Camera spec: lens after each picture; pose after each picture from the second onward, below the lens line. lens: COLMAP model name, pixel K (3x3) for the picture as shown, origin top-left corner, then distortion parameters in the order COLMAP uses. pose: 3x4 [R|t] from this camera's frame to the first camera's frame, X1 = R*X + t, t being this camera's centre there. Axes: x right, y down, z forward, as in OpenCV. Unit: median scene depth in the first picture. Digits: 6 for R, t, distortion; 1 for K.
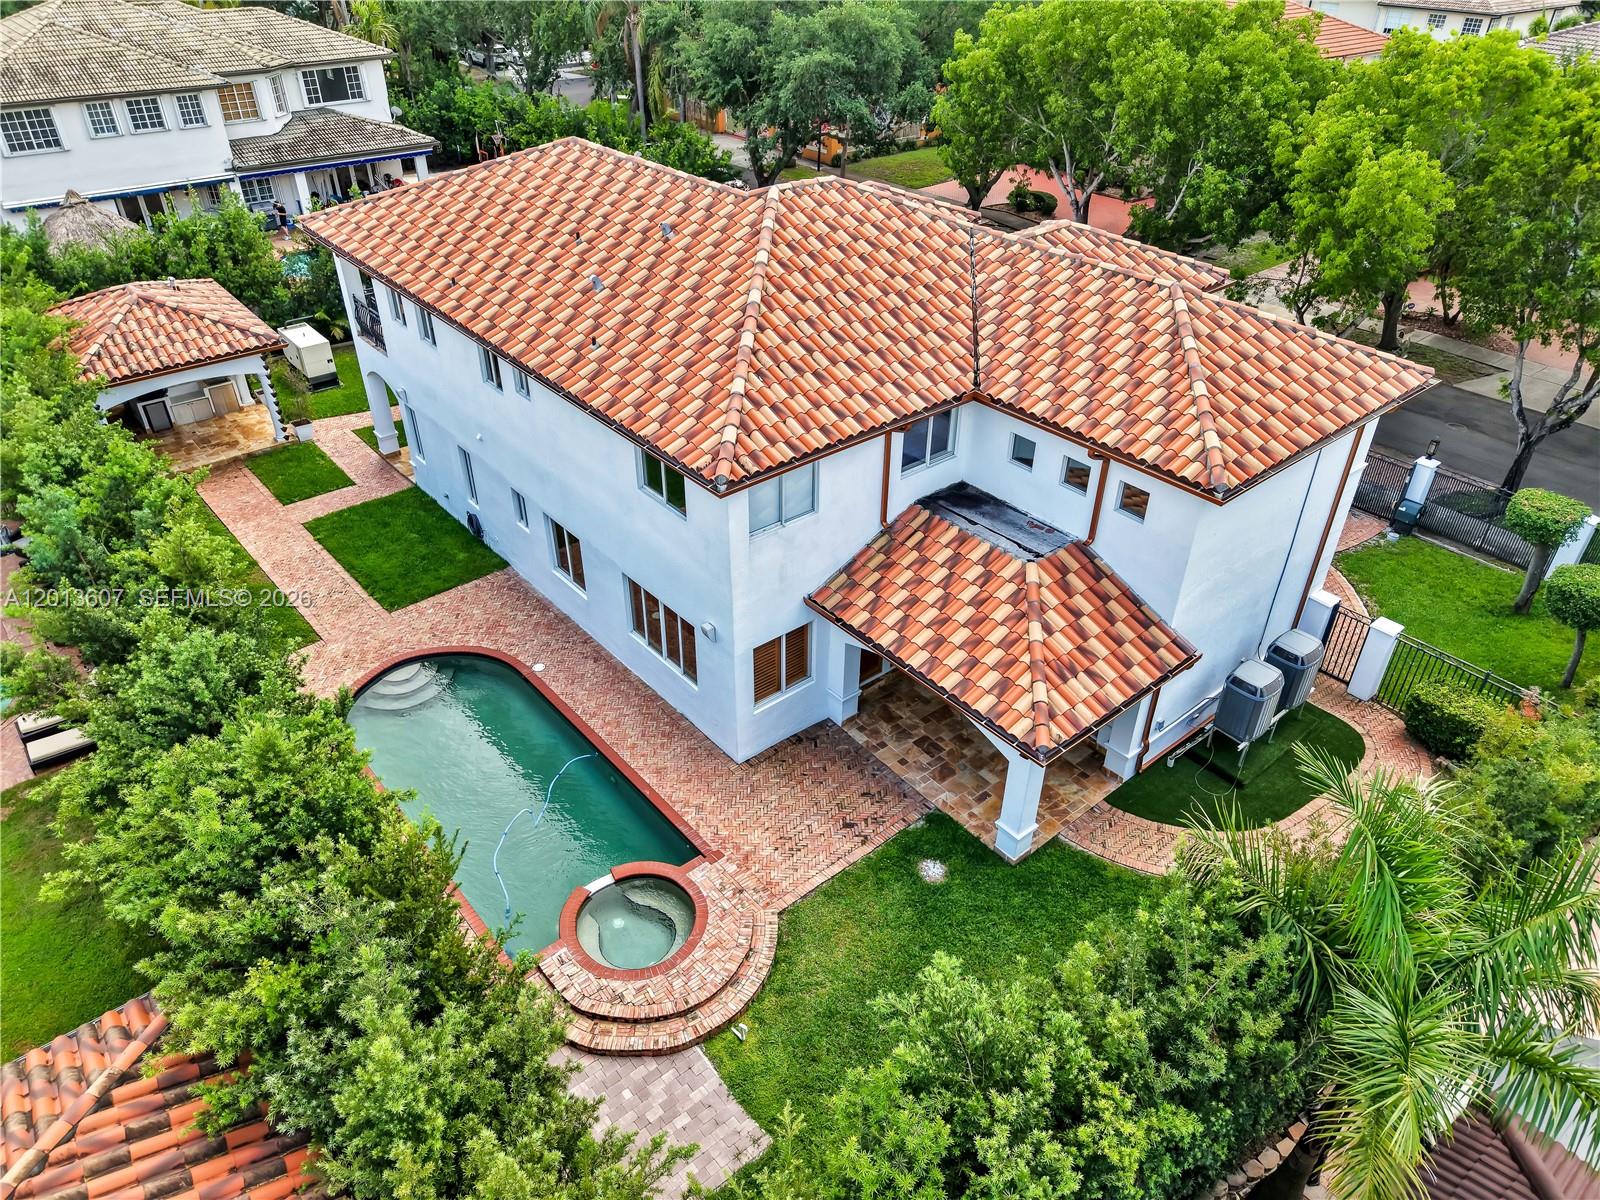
lens RADIAL K [[1059.7, 0, 796.8], [0, 1059.7, 598.4], [0, 0, 1]] dist [0.000411, -0.002787]
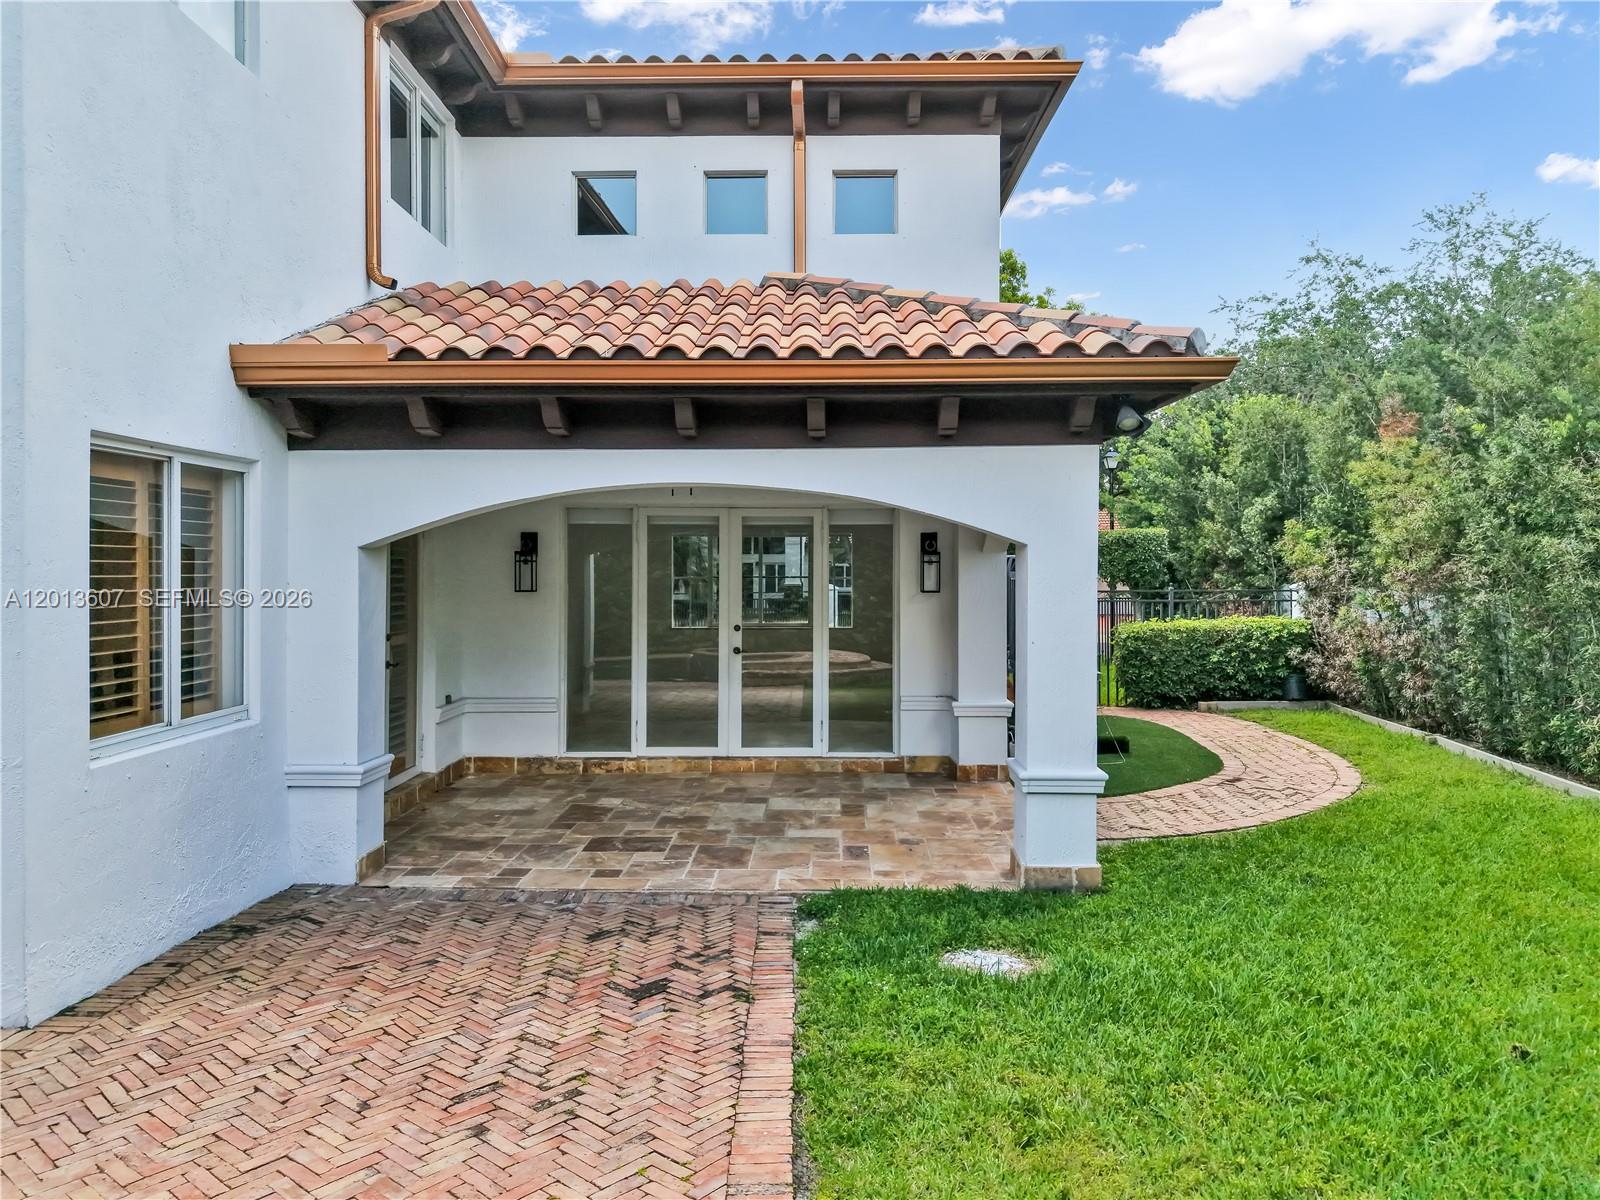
lens RADIAL K [[1059.7, 0, 805.3], [0, 1059.7, 595.6], [0, 0, 1]] dist [0.000411, -0.002787]
pose [[0.648439, -0.023890, 0.760892, -0.113404], [0.429191, 0.836988, -0.339481, 0.223243], [-0.628747, 0.546700, 0.552989, 0.729502]]
